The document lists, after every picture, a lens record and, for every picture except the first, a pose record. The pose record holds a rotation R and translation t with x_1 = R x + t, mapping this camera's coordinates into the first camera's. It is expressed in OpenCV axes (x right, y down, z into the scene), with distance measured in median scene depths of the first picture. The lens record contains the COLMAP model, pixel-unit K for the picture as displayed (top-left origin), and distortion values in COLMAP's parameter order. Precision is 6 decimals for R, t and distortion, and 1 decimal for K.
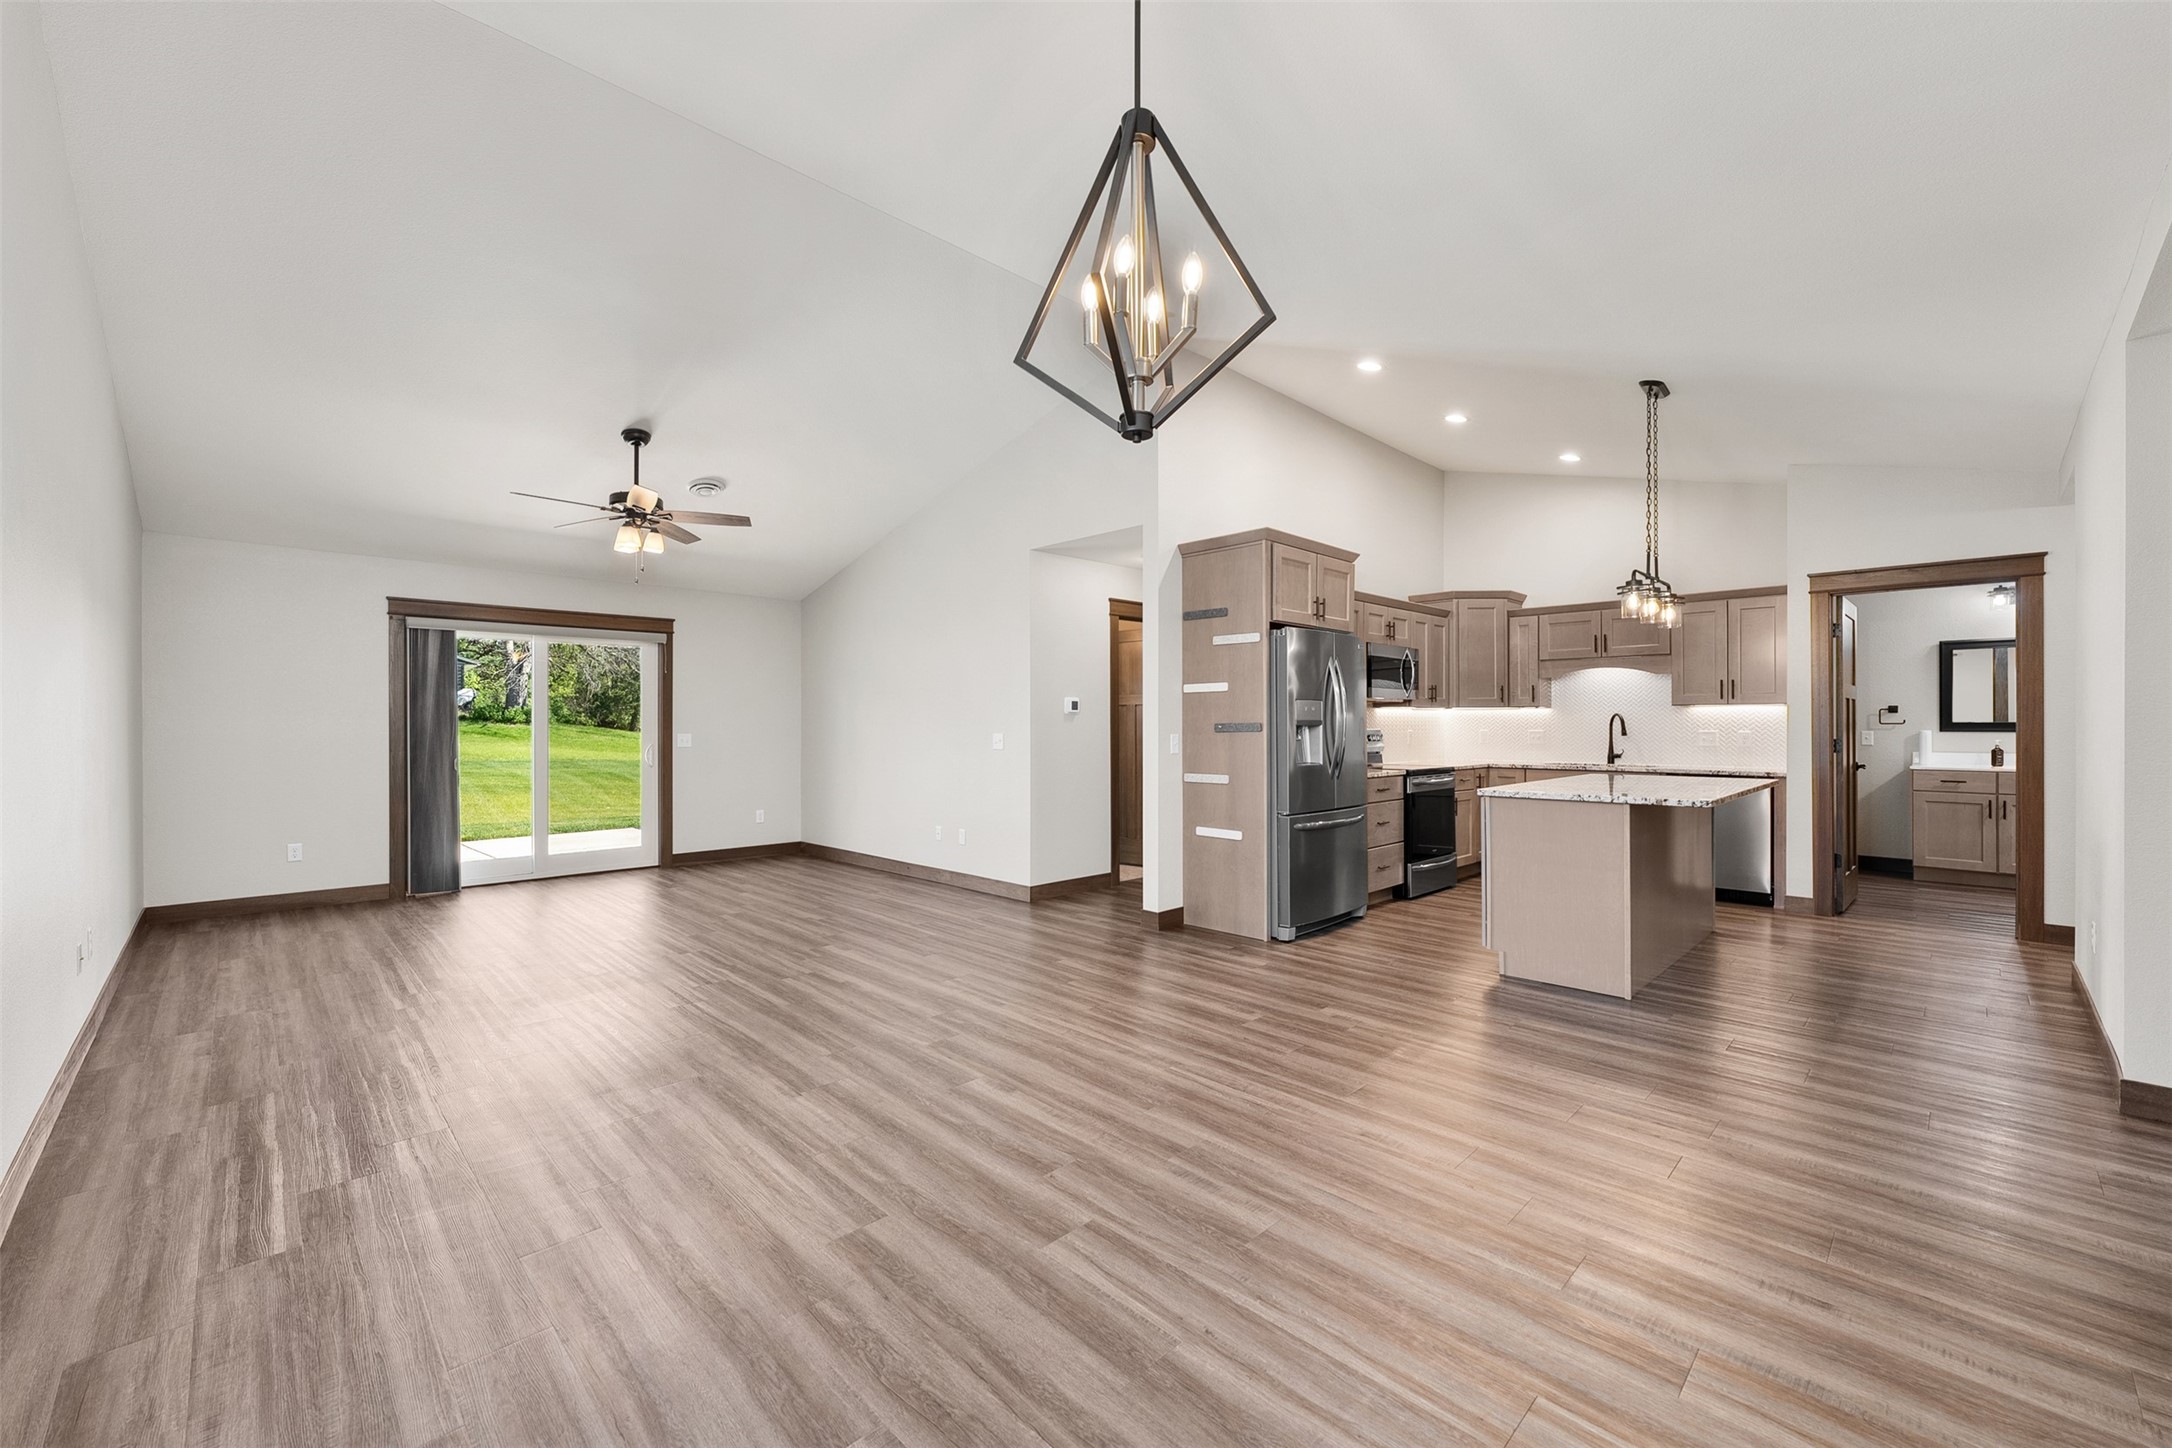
lens RADIAL K [[863.4, 0, 1079.2], [0, 863.4, 720.8], [0, 0, 1]] dist [-0.000305, 0.000031]
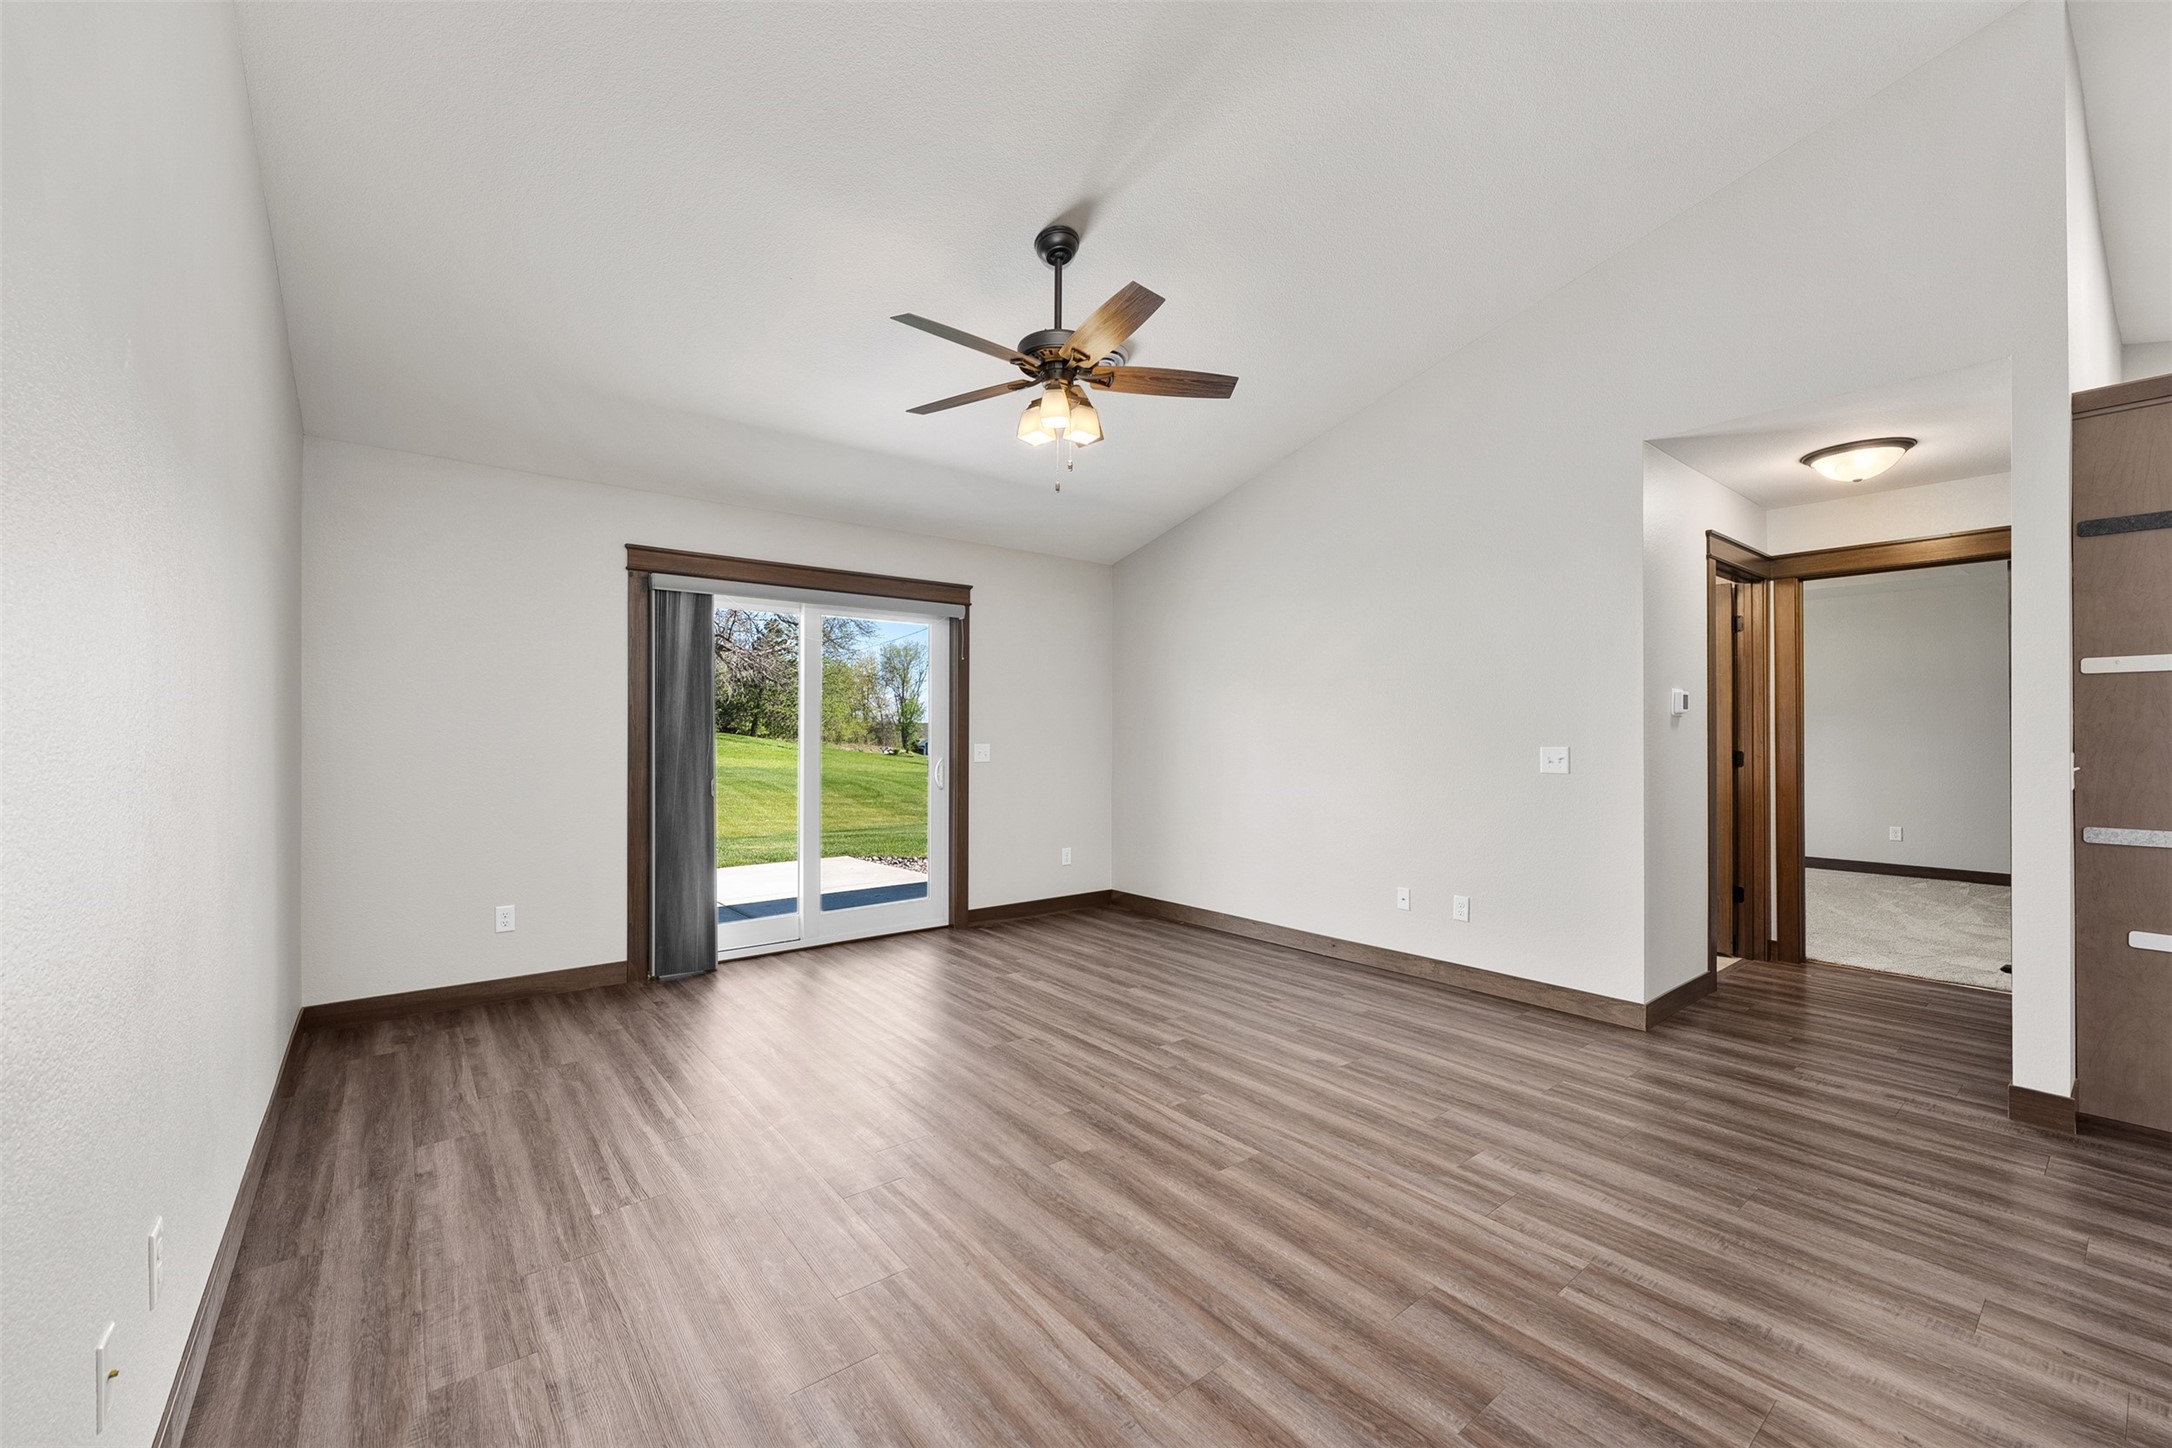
lens RADIAL K [[871.4, 0, 1086.0], [0, 871.4, 724.0], [0, 0, 1]] dist [-0.002459, -0.000122]
pose [[0.994727, 0.002787, -0.102518, -0.373057], [-0.003323, 0.999982, -0.005057, 0.002279], [0.102502, 0.005371, 0.994718, 0.354740]]
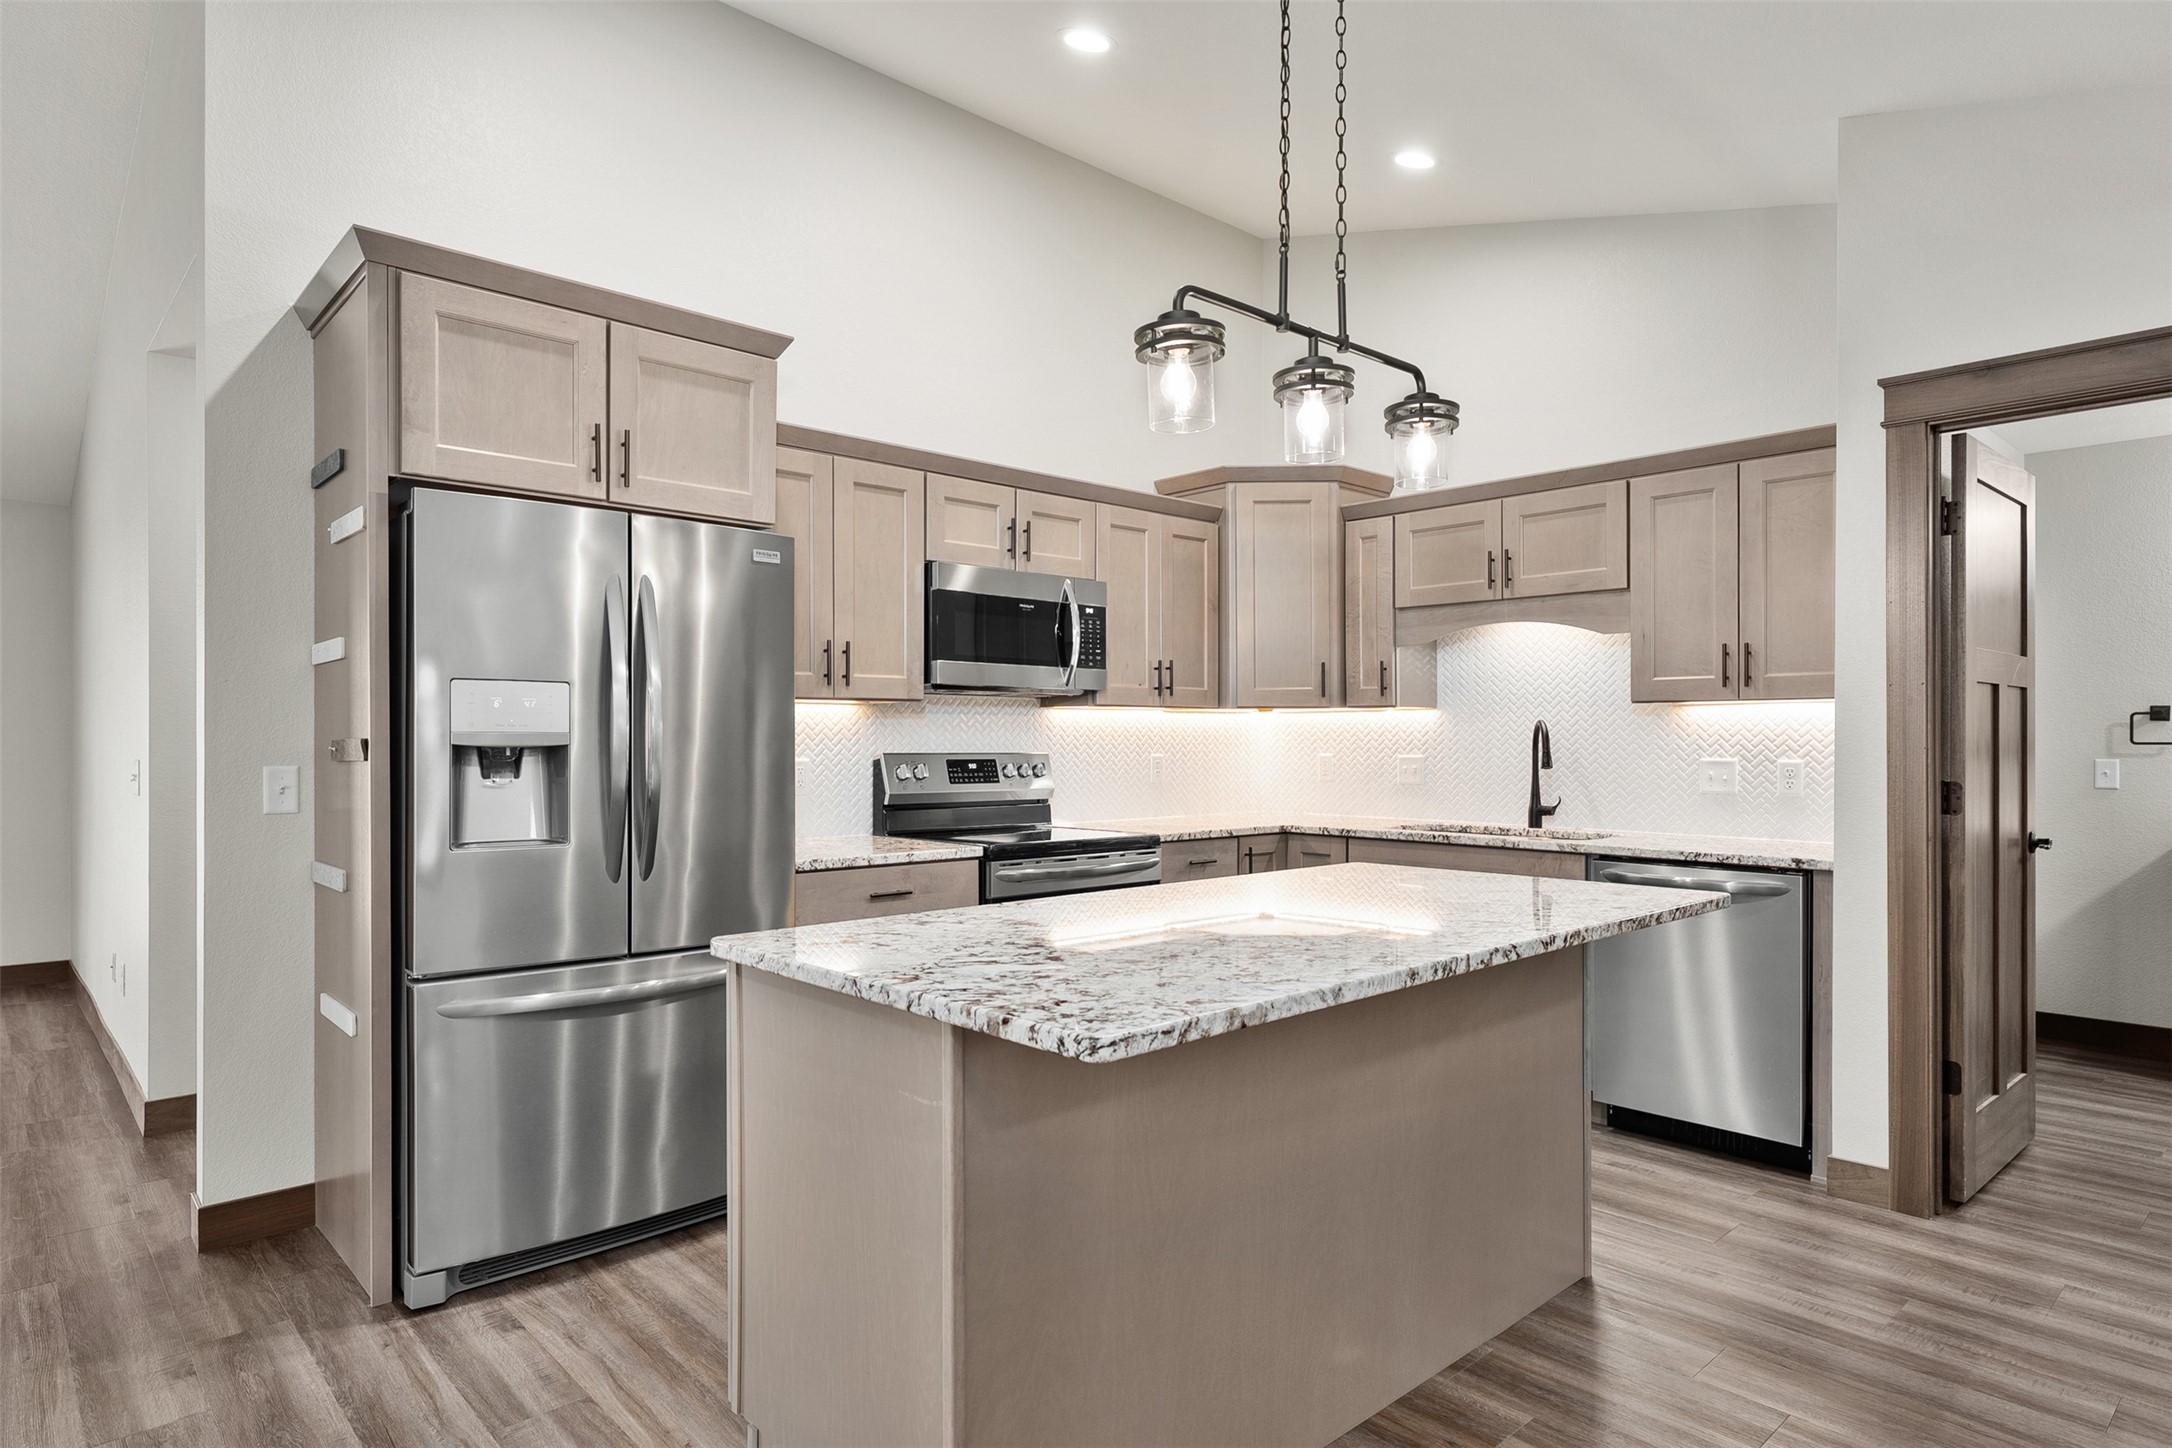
lens RADIAL K [[1223.0, 0, 1076.1], [0, 1223.0, 742.1], [0, 0, 1]] dist [0.010615, -0.001466]
pose [[0.999648, 0.002381, -0.026412, 0.435155], [-0.002231, 0.999981, 0.005729, 0.000010], [0.026425, -0.005668, 0.999635, 0.368396]]
